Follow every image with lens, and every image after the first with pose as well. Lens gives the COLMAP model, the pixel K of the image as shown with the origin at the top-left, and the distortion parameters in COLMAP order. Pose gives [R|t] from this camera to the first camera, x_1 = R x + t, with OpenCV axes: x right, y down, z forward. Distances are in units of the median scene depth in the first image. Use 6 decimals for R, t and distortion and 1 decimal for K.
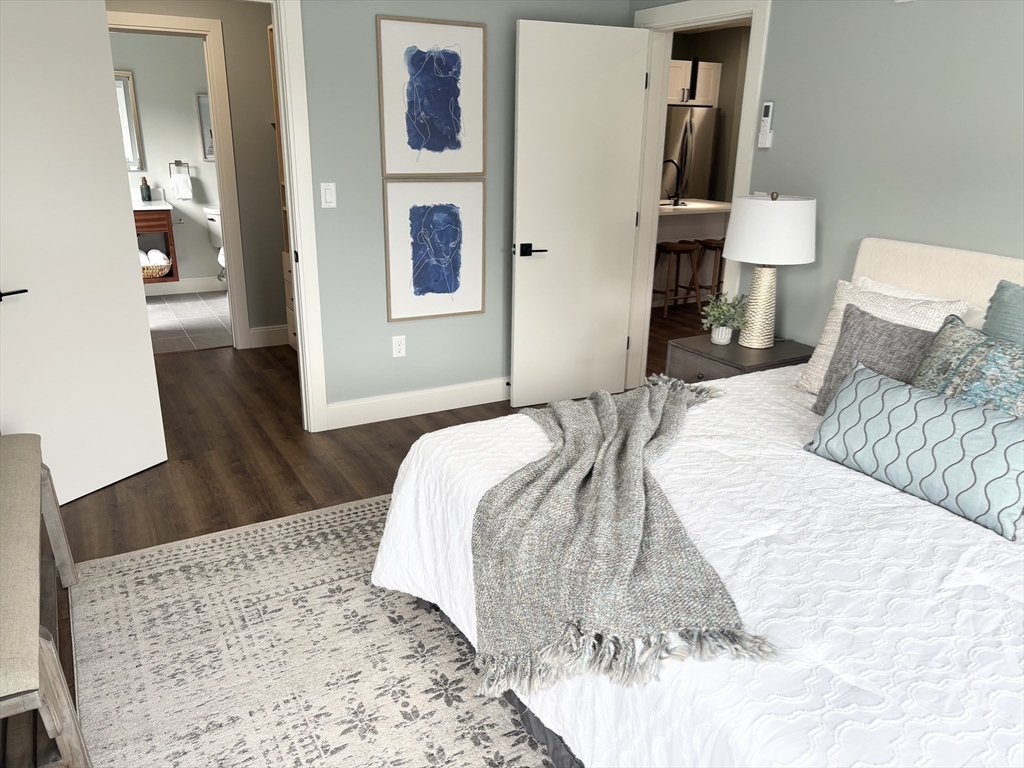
lens RADIAL K [[769.0, 0, 519.2], [0, 769.0, 388.4], [0, 0, 1]] dist [0.065345, -0.078703]
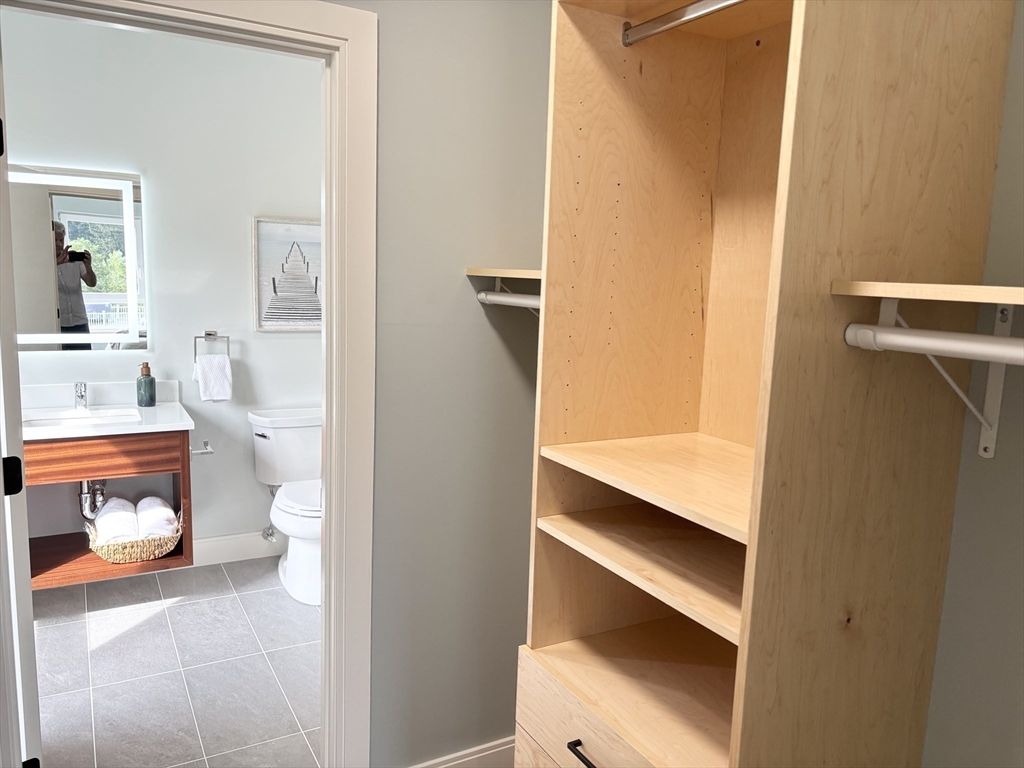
lens RADIAL K [[769.0, 0, 519.2], [0, 769.0, 388.4], [0, 0, 1]] dist [0.065345, -0.078703]
pose [[0.999842, 0.017124, -0.004731, -0.217125], [-0.017669, 0.986206, -0.164574, -0.167092], [0.001848, 0.164632, 0.986353, 0.465242]]
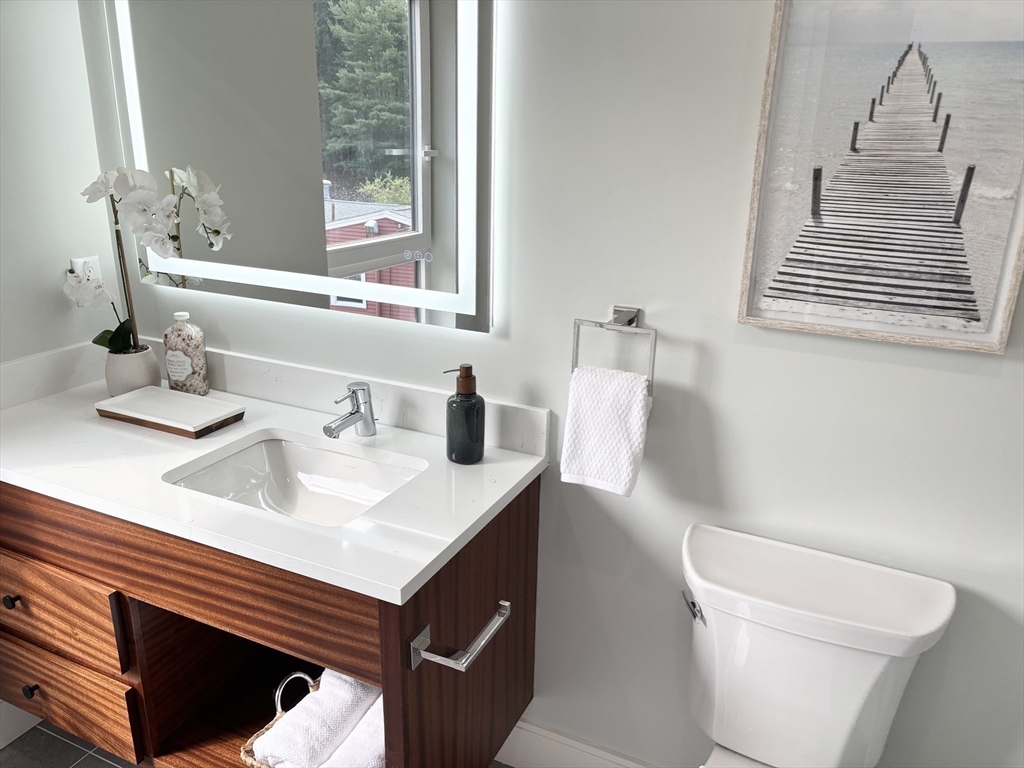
lens RADIAL K [[769.0, 0, 519.2], [0, 769.0, 388.4], [0, 0, 1]] dist [0.065345, -0.078703]
pose [[0.581428, 0.250122, -0.774197, -0.287320], [-0.276095, 0.955763, 0.101432, -0.287575], [0.765319, 0.154776, 0.624764, 0.853171]]
